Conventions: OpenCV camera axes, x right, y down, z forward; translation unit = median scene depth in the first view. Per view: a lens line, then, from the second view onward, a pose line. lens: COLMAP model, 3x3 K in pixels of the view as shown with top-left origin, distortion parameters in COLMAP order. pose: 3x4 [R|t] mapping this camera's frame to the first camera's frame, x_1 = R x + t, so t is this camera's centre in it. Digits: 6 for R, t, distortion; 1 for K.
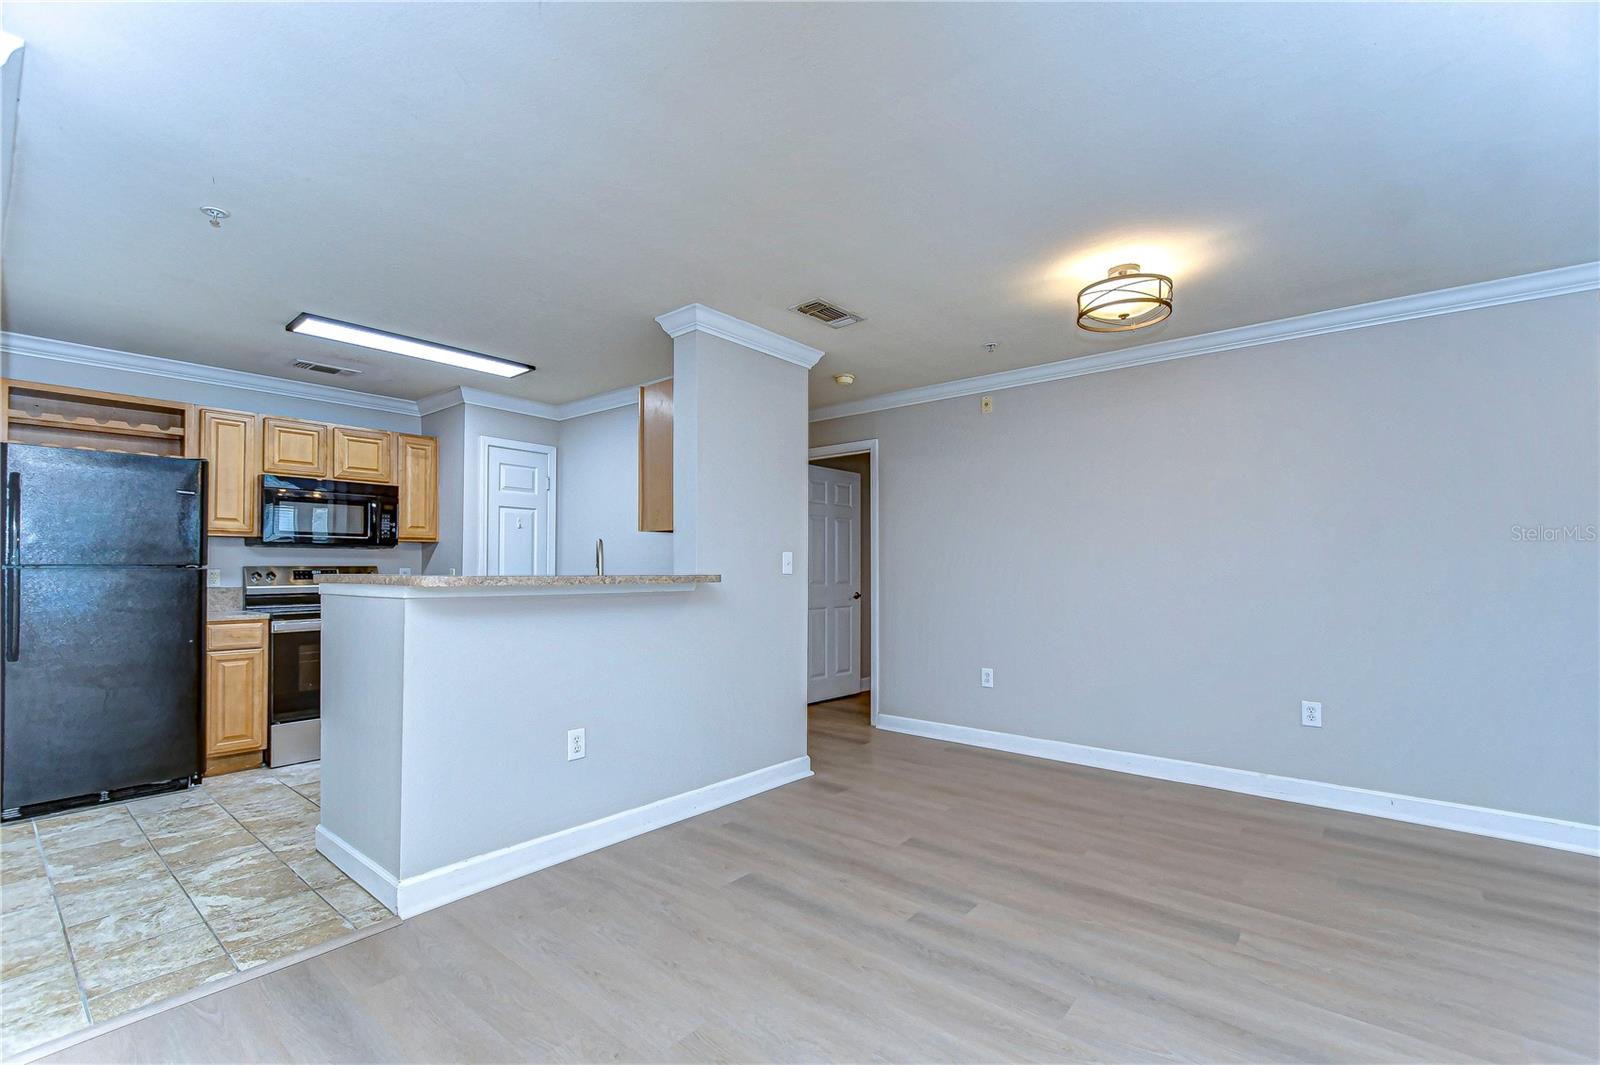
lens RADIAL K [[693.4, 0, 796.3], [0, 693.4, 561.3], [0, 0, 1]] dist [-0.001042, -0.000783]
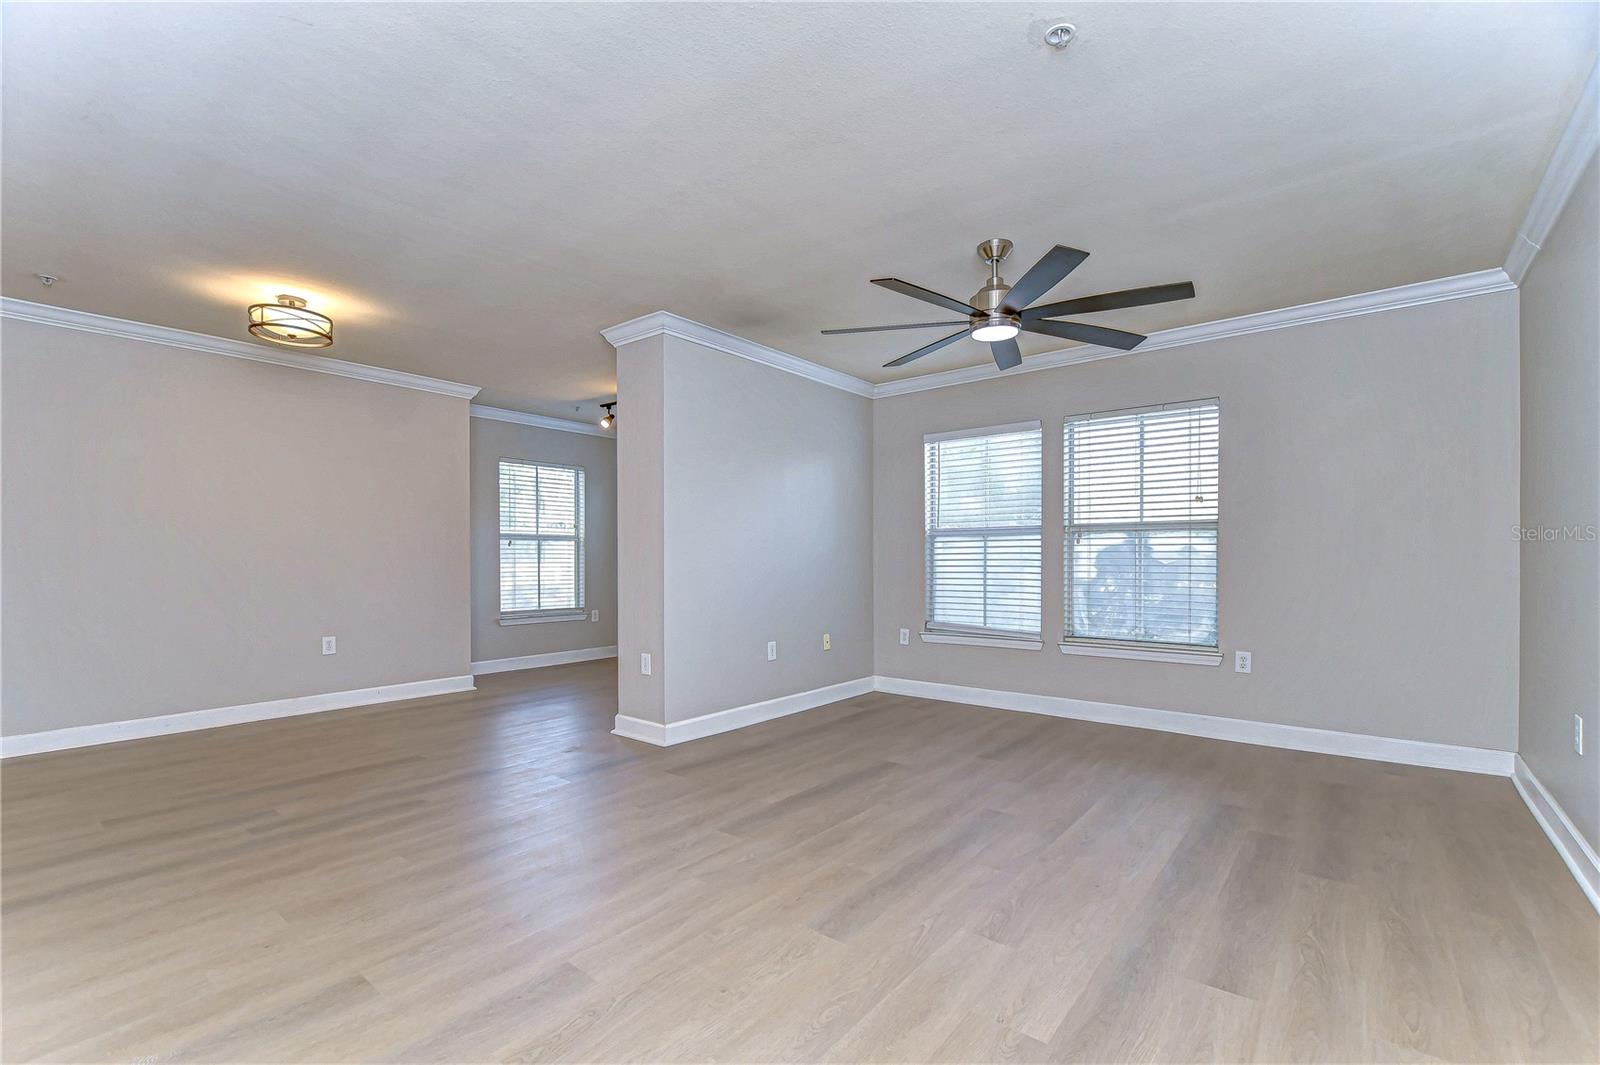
lens RADIAL K [[697.8, 0, 804.7], [0, 697.8, 557.6], [0, 0, 1]] dist [0.000087, -0.000145]
pose [[-0.011076, -0.004603, 0.999928, -0.595806], [-0.006109, 0.999971, 0.004535, 0.031370], [-0.999920, -0.006058, -0.011103, 0.063152]]
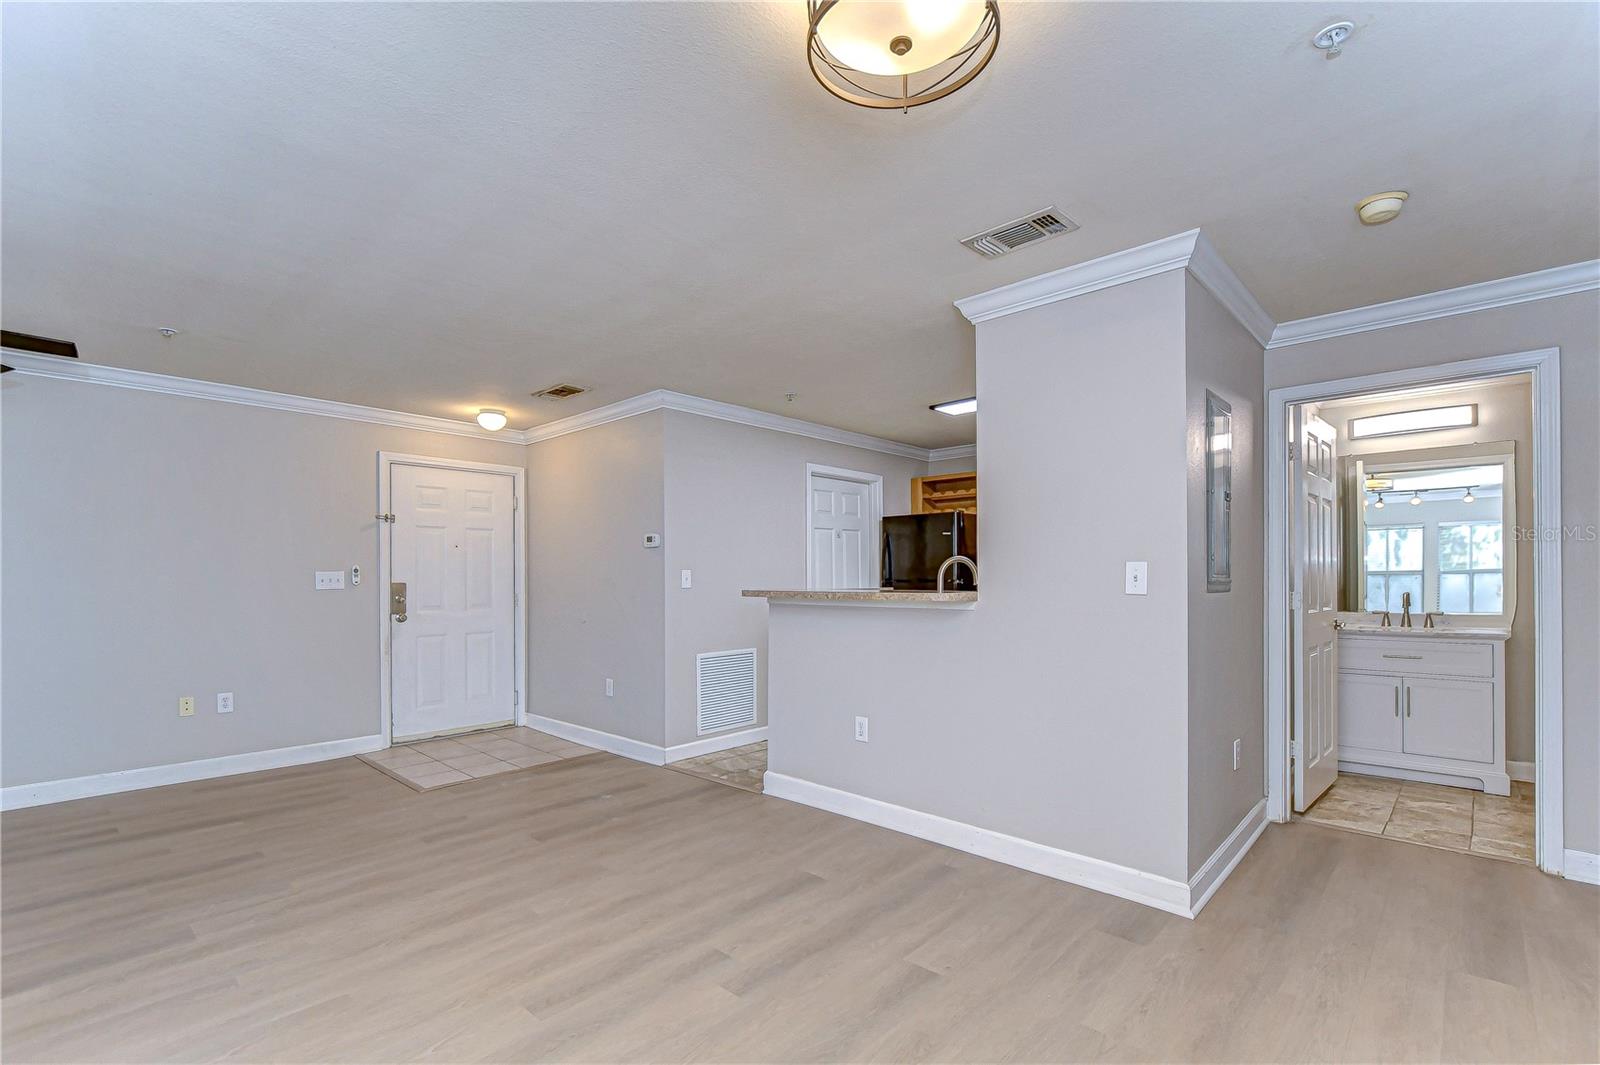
lens RADIAL K [[721.0, 0, 808.5], [0, 721.0, 577.4], [0, 0, 1]] dist [-0.004898, -0.001010]
pose [[-0.044480, -0.004987, -0.998998, 0.688734], [0.011664, 0.999917, -0.005511, 0.002241], [0.998942, -0.011897, -0.044418, 0.696870]]
